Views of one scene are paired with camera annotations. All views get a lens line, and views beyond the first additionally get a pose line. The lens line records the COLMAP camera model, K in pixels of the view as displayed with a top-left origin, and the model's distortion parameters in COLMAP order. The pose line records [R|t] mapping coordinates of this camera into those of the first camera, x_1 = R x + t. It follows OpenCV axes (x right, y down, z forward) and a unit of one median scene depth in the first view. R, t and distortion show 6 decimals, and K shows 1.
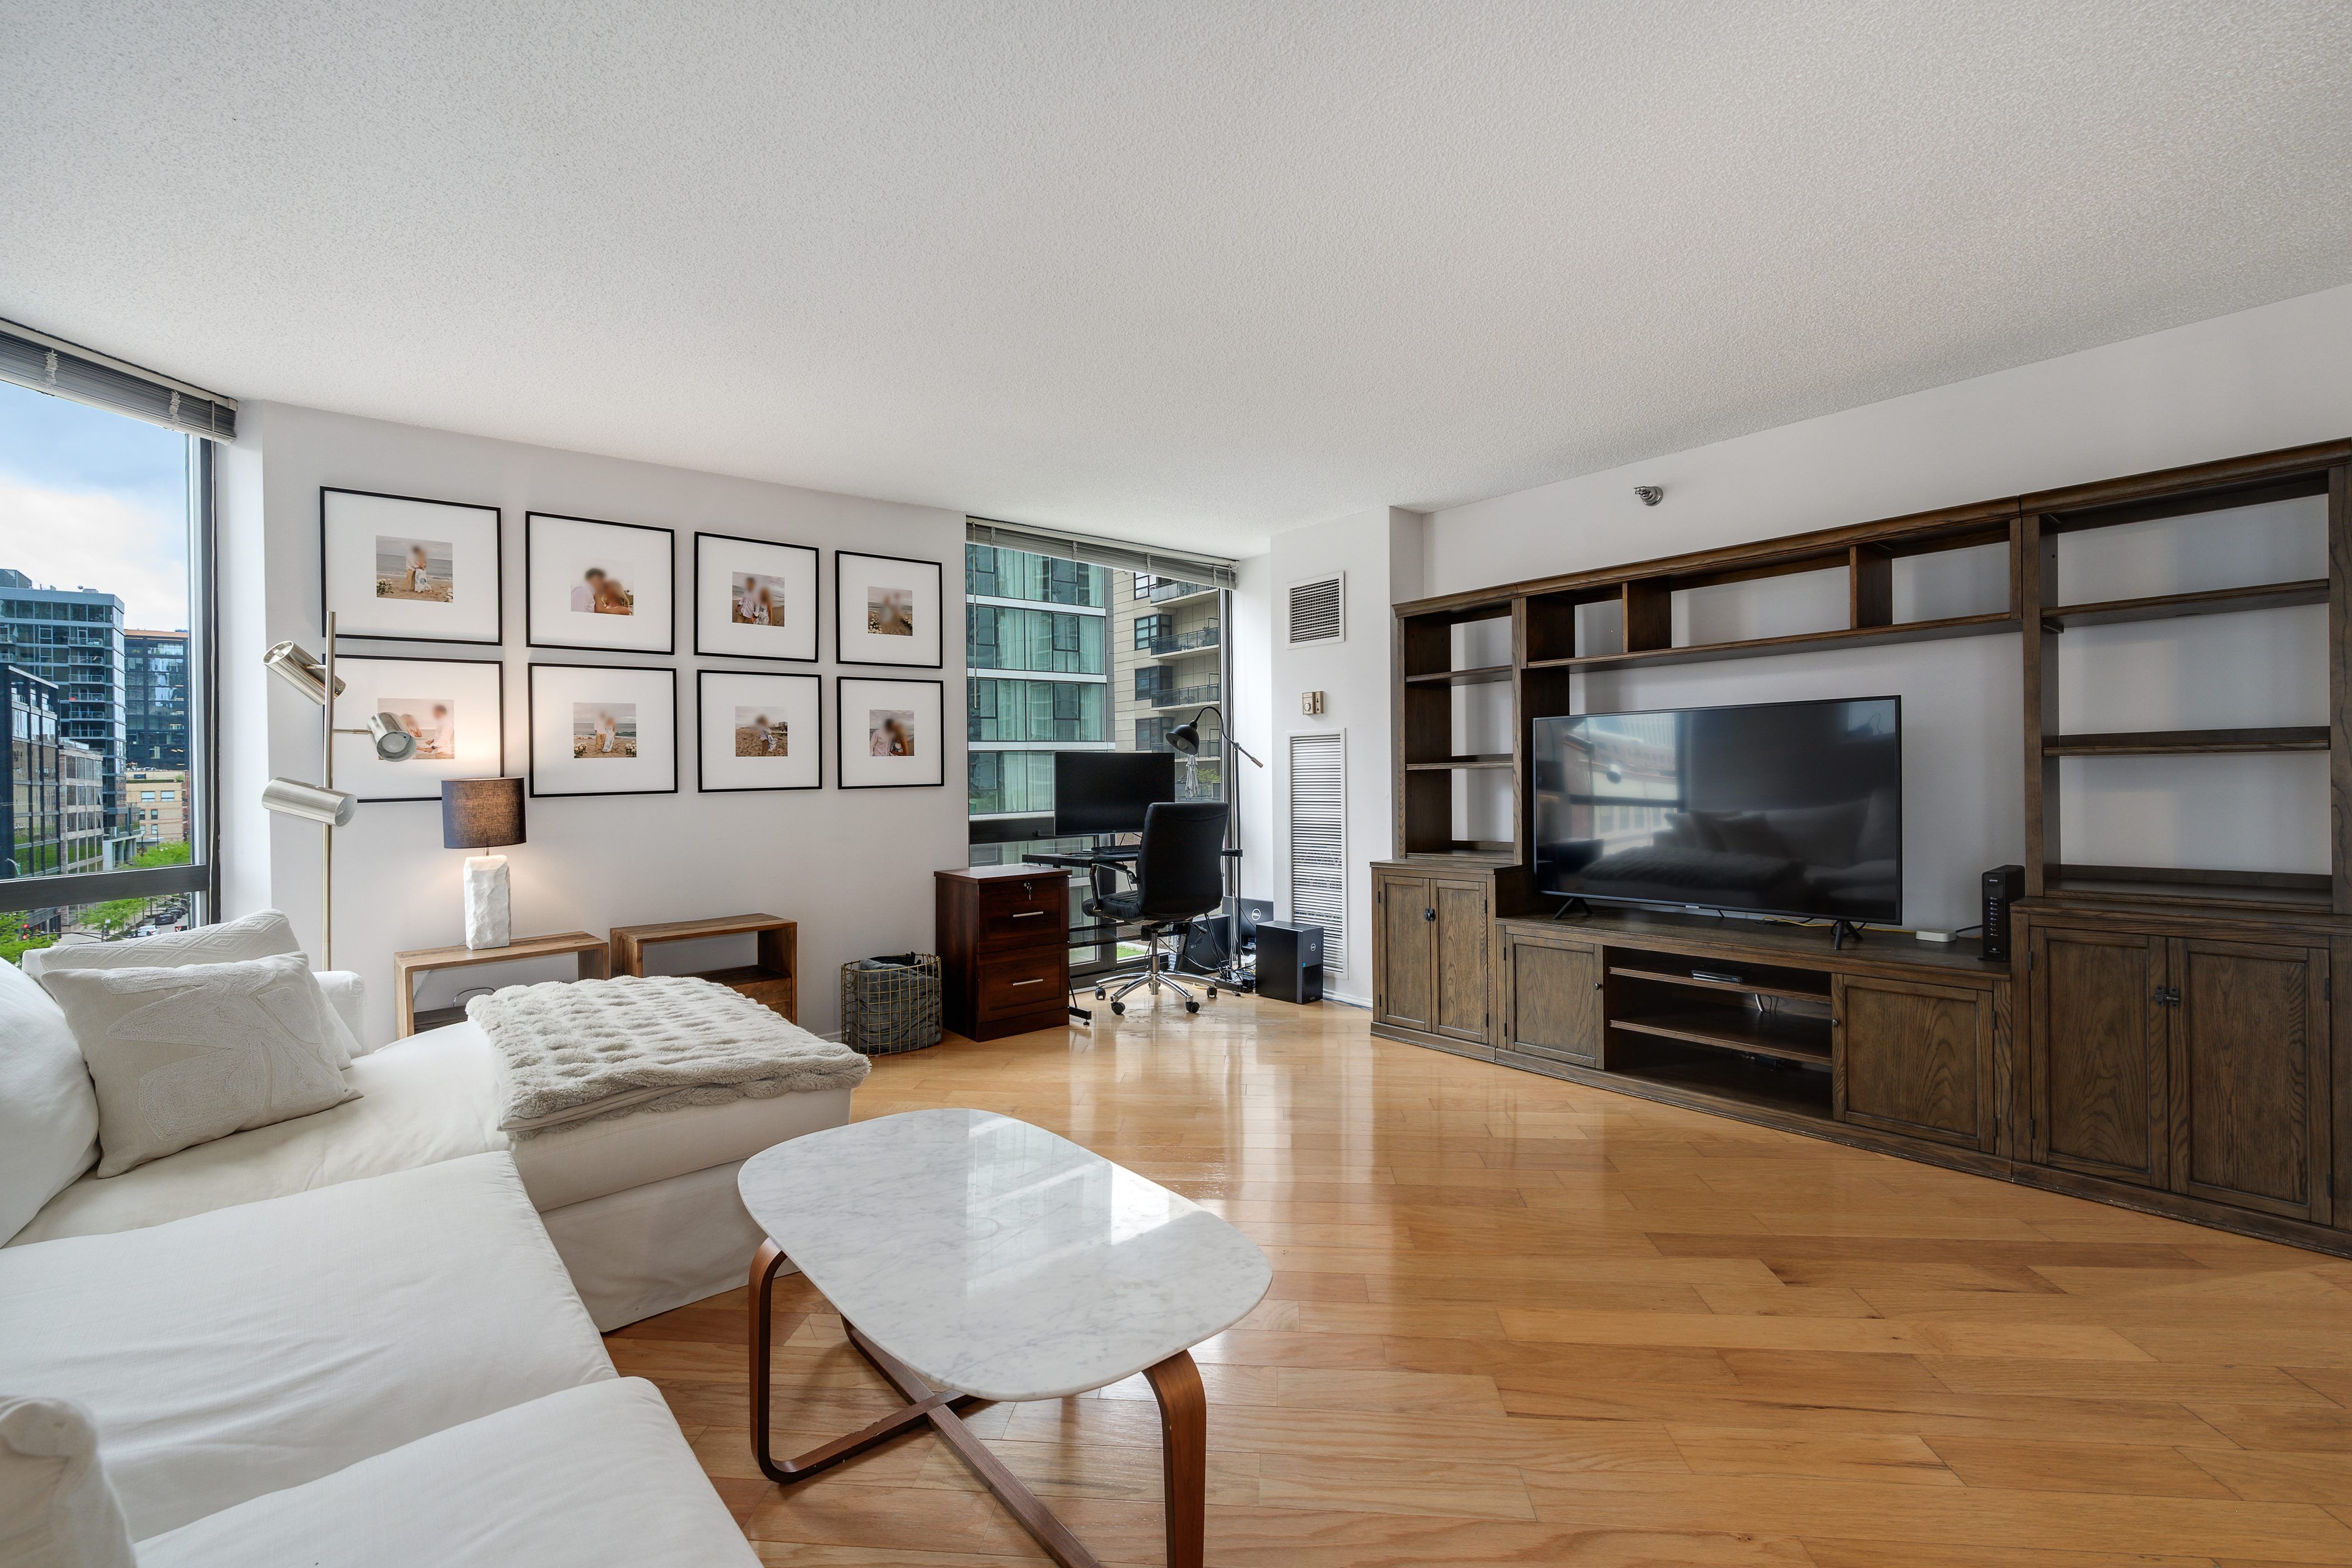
lens RADIAL K [[1021.5, 0, 1187.6], [0, 1021.5, 761.2], [0, 0, 1]] dist [0.001799, -0.000218]
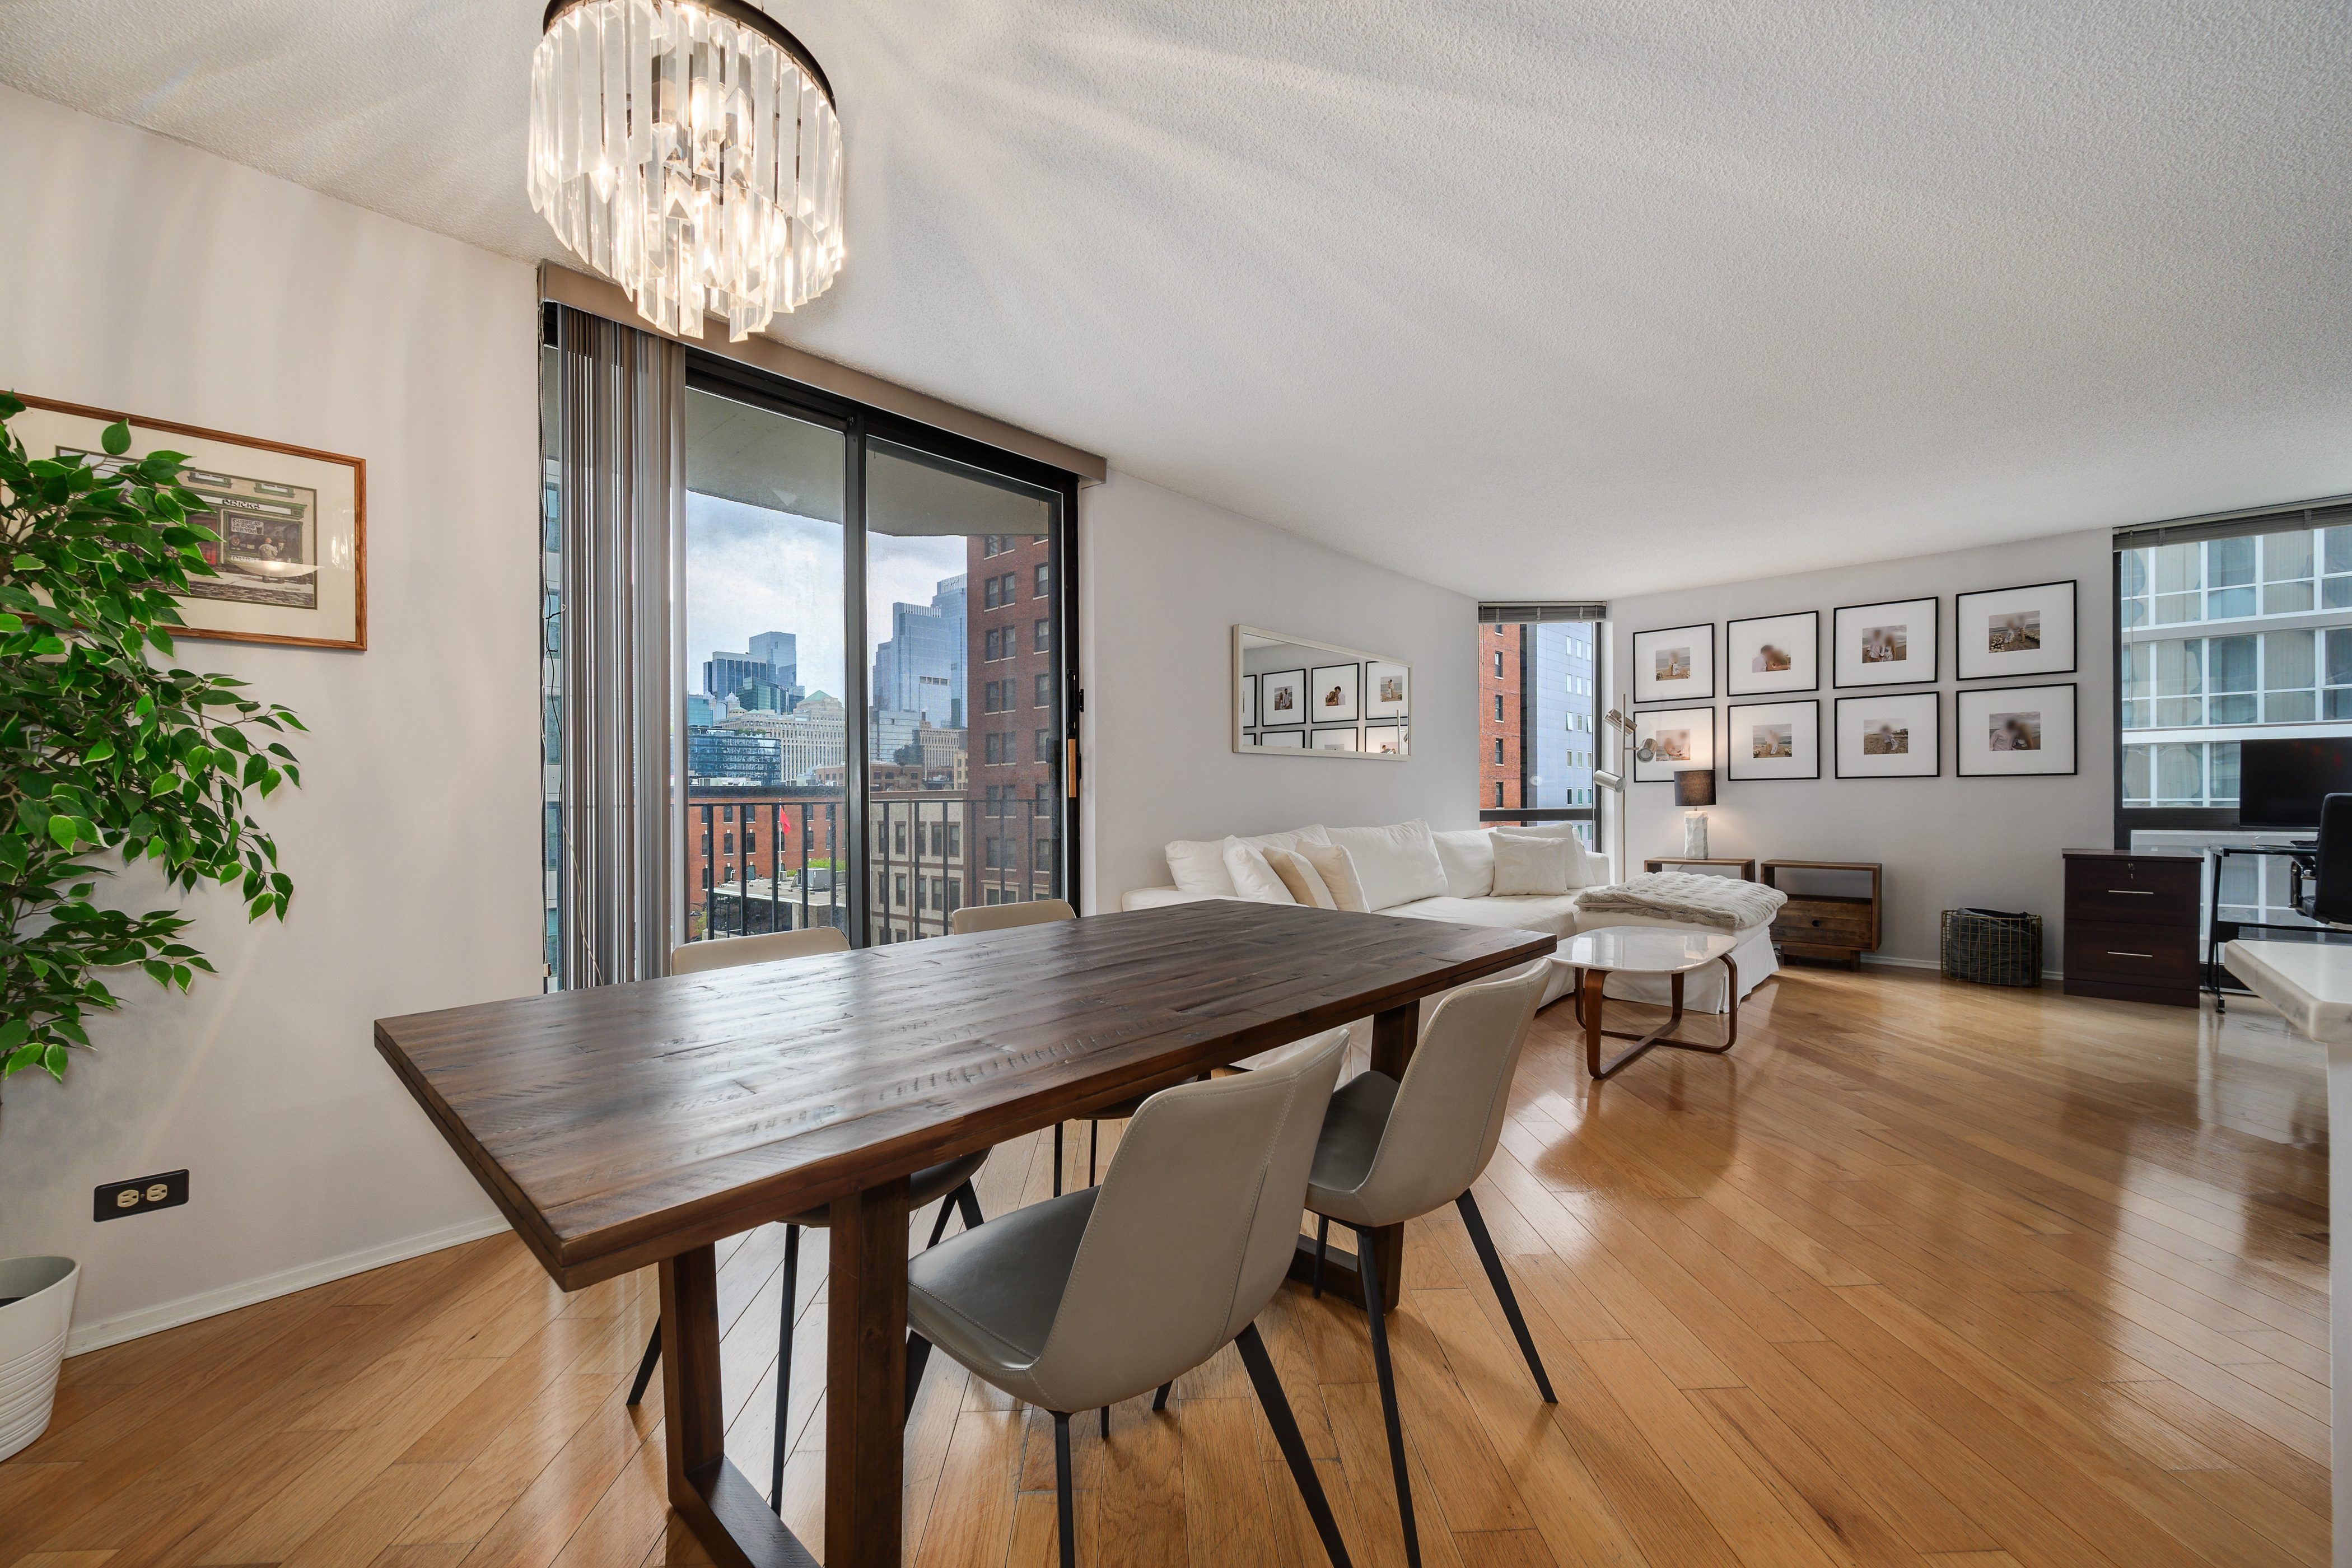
lens RADIAL K [[922.5, 0, 1182.5], [0, 922.5, 816.3], [0, 0, 1]] dist [-0.003131, -0.000595]
pose [[0.145834, 0.043233, -0.988364, 0.749413], [0.020098, 0.998709, 0.046651, 0.002768], [0.989105, -0.026667, 0.144777, -0.170142]]
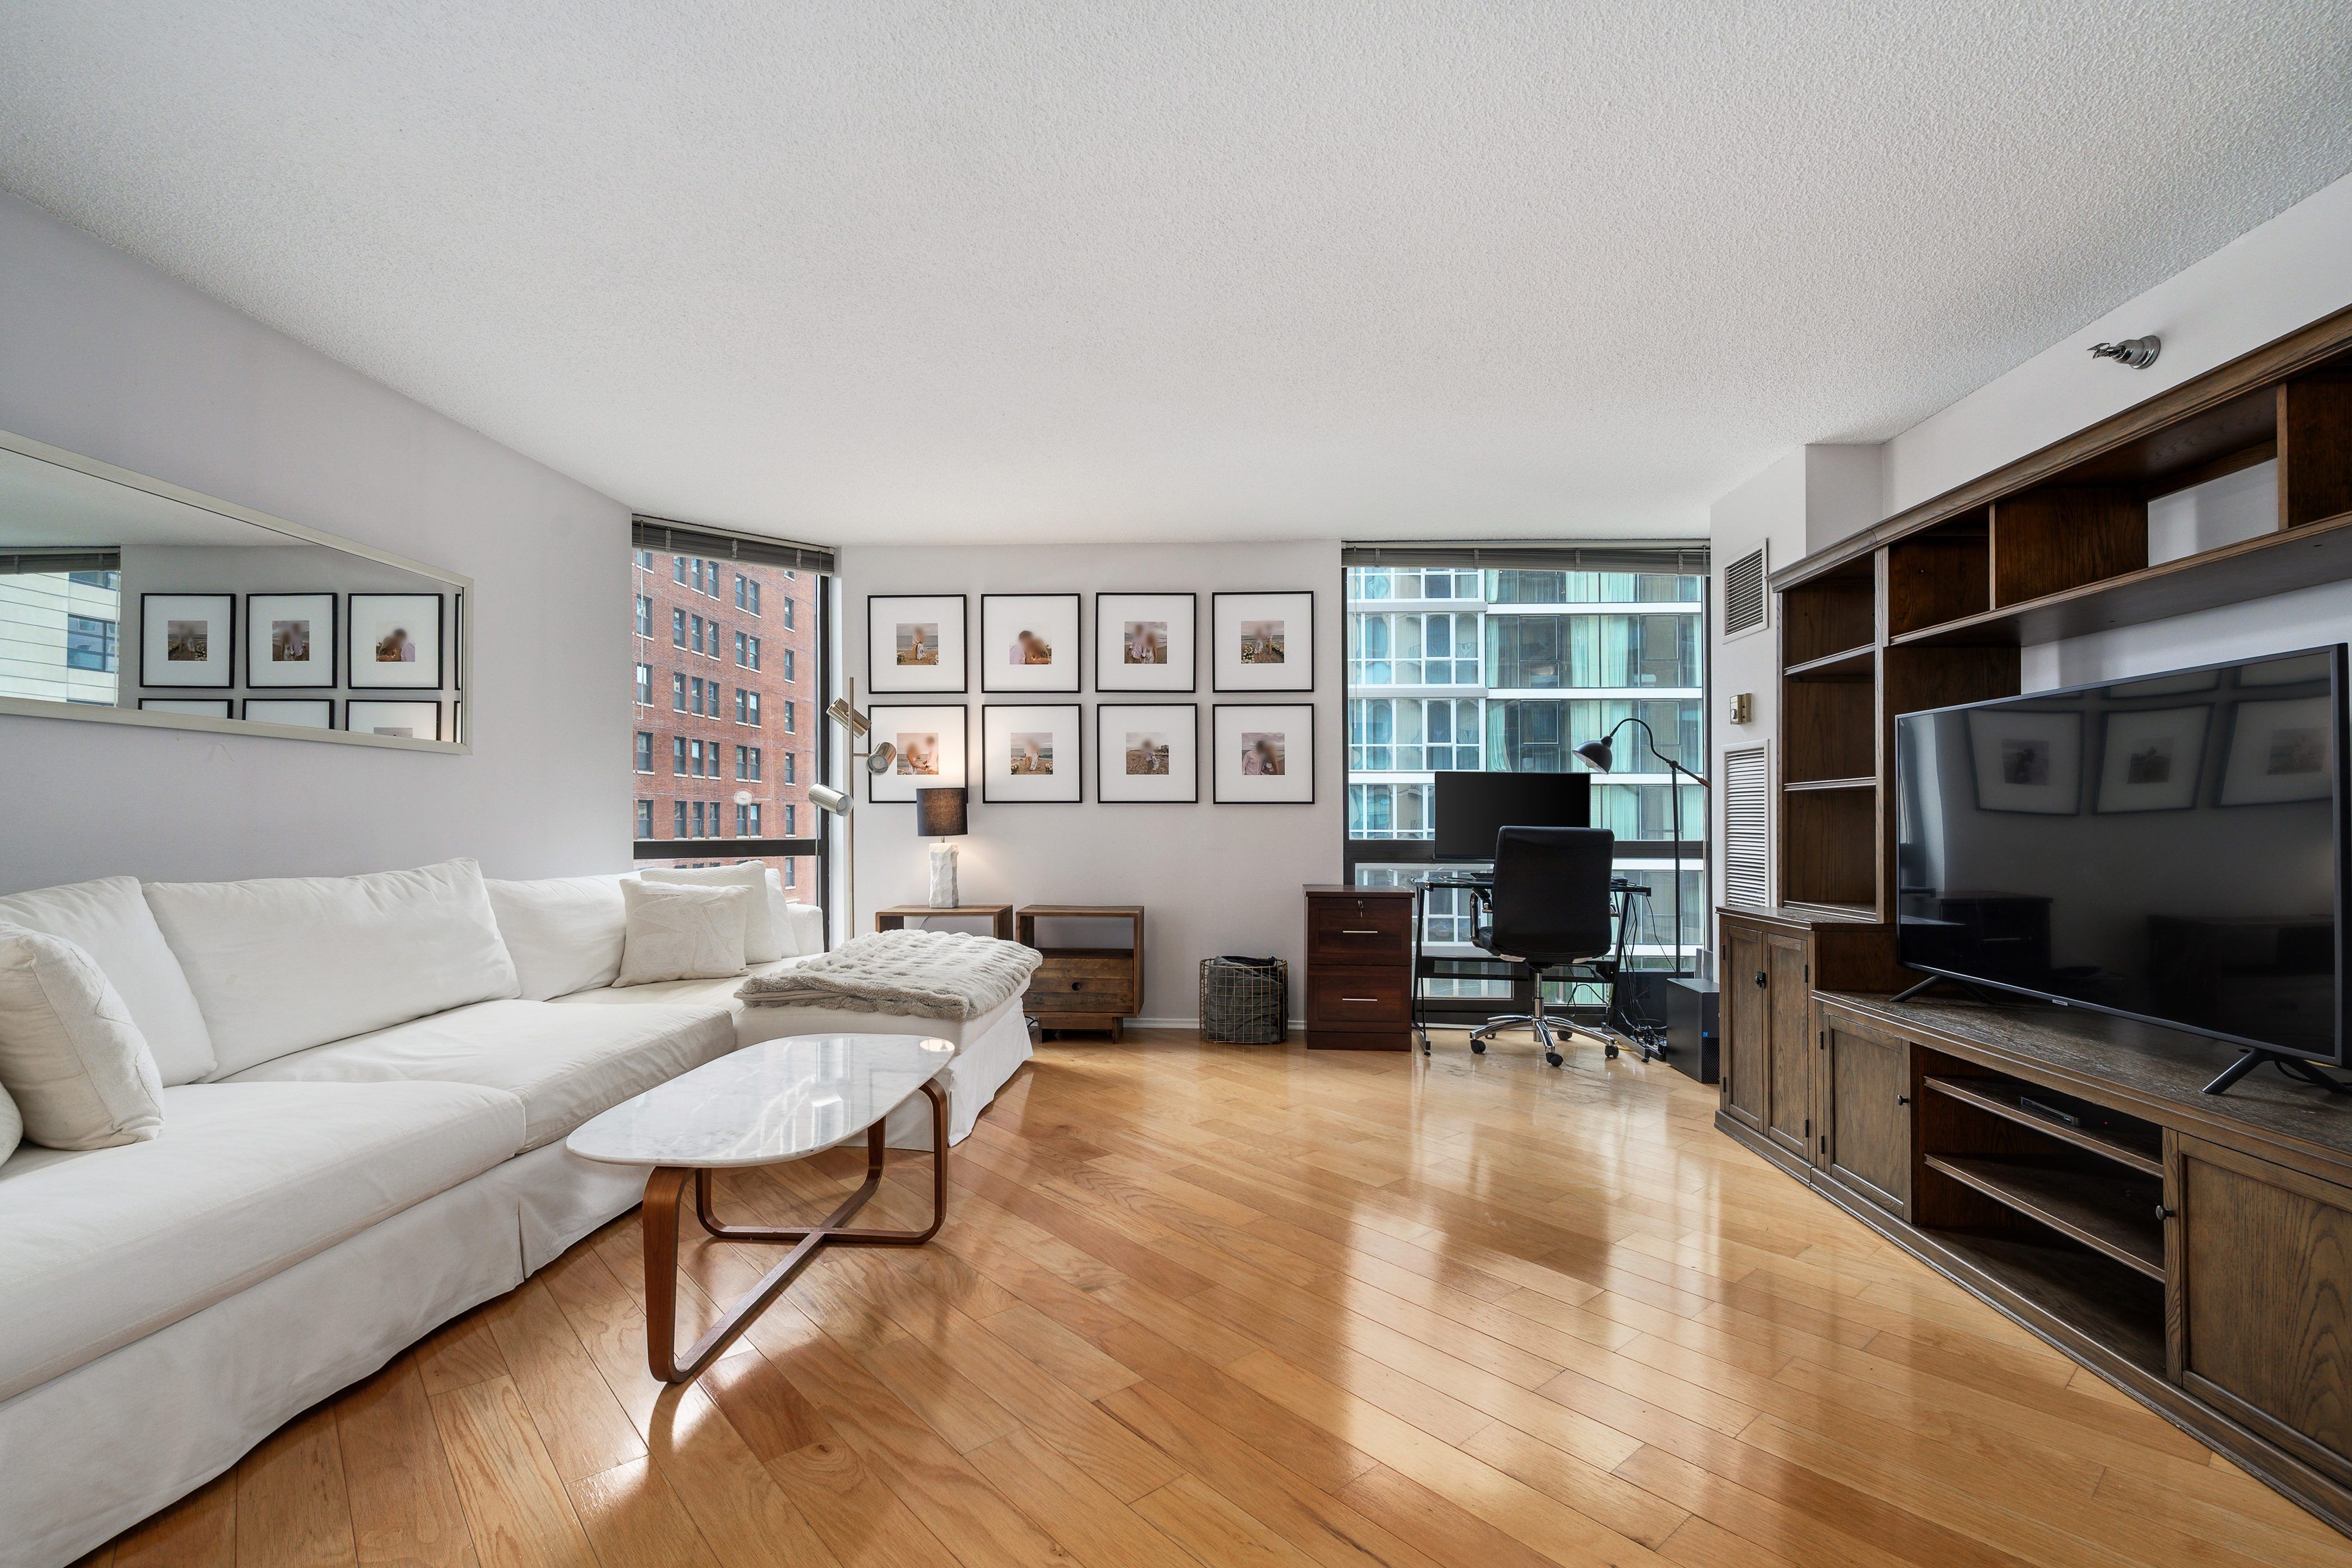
lens RADIAL K [[1062.5, 0, 1180.5], [0, 1062.5, 805.5], [0, 0, 1]] dist [-0.001657, -0.000742]
pose [[0.730496, 0.017458, -0.682694, 0.476707], [-0.011289, 0.999845, 0.013489, 0.015004], [0.682824, -0.002146, 0.730580, 0.128192]]
